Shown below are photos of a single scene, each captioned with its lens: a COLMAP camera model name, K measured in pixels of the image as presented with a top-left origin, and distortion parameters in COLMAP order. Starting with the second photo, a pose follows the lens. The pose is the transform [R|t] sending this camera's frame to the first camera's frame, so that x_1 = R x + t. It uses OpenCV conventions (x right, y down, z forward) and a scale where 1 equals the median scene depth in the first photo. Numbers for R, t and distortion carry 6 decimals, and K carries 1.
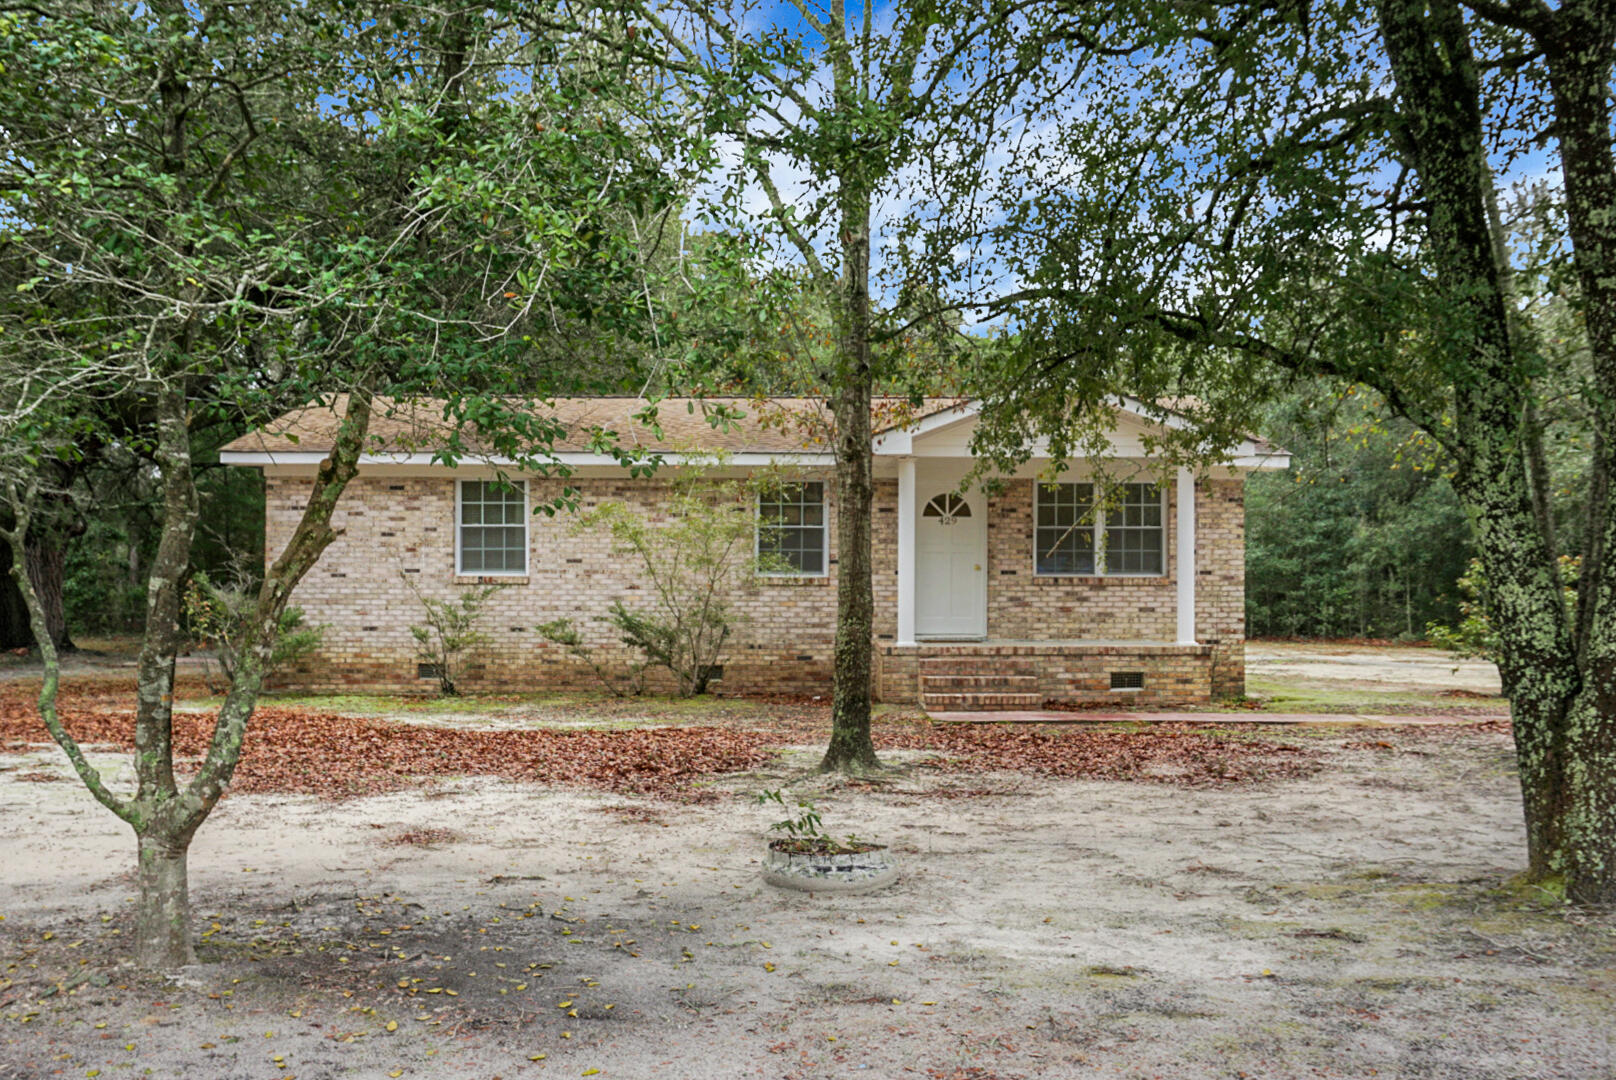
lens RADIAL K [[1383.3, 0, 807.0], [0, 1383.3, 540.1], [0, 0, 1]] dist [-0.016567, 0.000559]
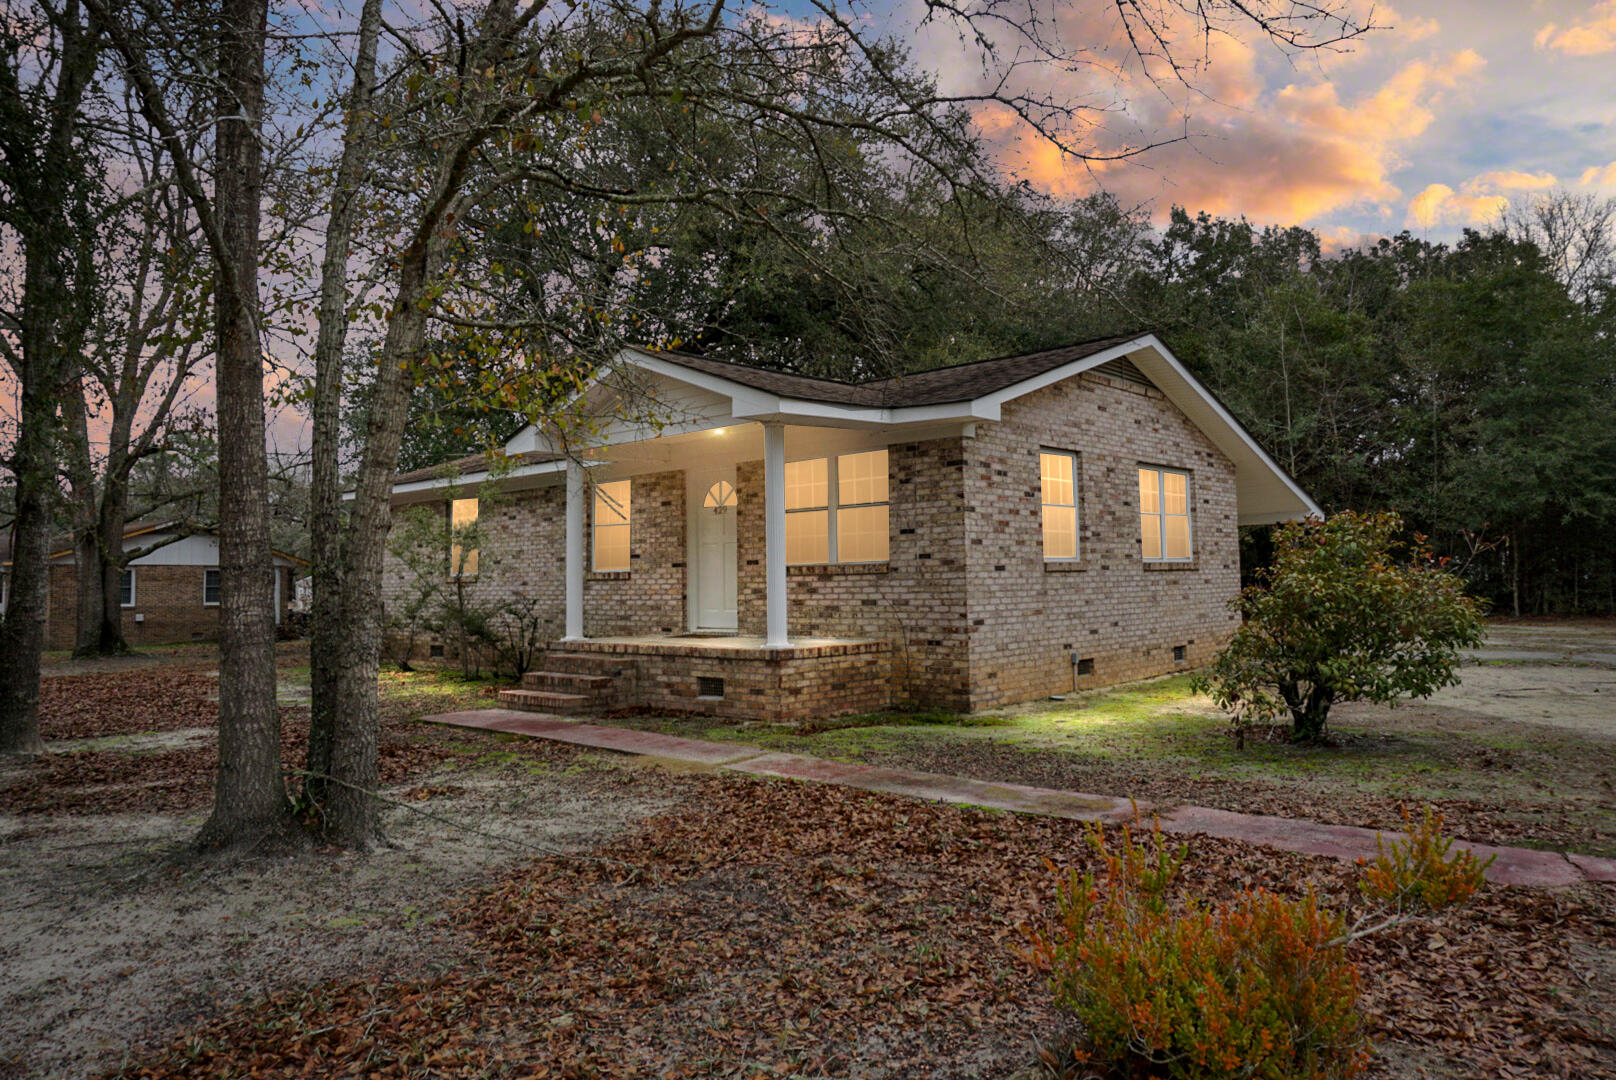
lens RADIAL K [[1089.0, 0, 808.7], [0, 1089.0, 483.4], [0, 0, 1]] dist [-0.041638, 0.002267]
pose [[0.727885, -0.075388, -0.681542, 0.677531], [0.045199, 0.997051, -0.062016, 0.017503], [0.684208, 0.014336, 0.729146, 0.492148]]
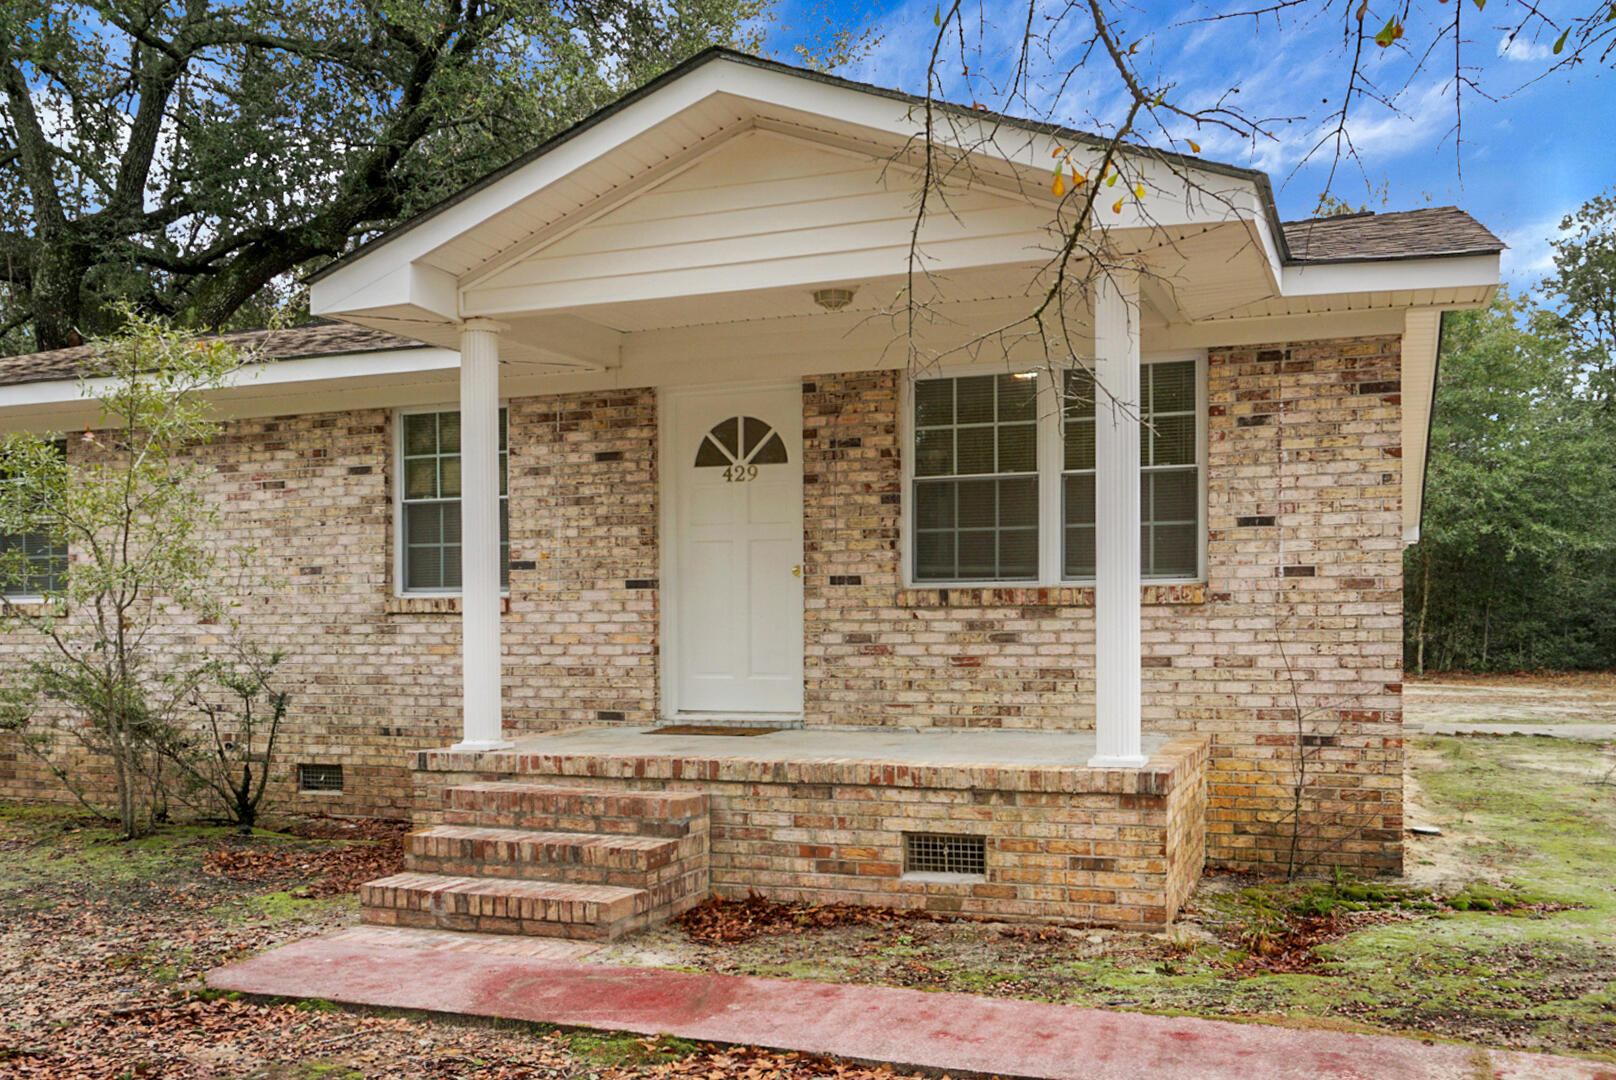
lens RADIAL K [[1383.3, 0, 863.1], [0, 1383.3, 631.1], [0, 0, 1]] dist [-0.016567, 0.000559]
pose [[0.934206, -0.006369, -0.356678, 0.314601], [0.024367, 0.998645, 0.045990, 0.019383], [0.355902, -0.051655, 0.933095, 0.575923]]
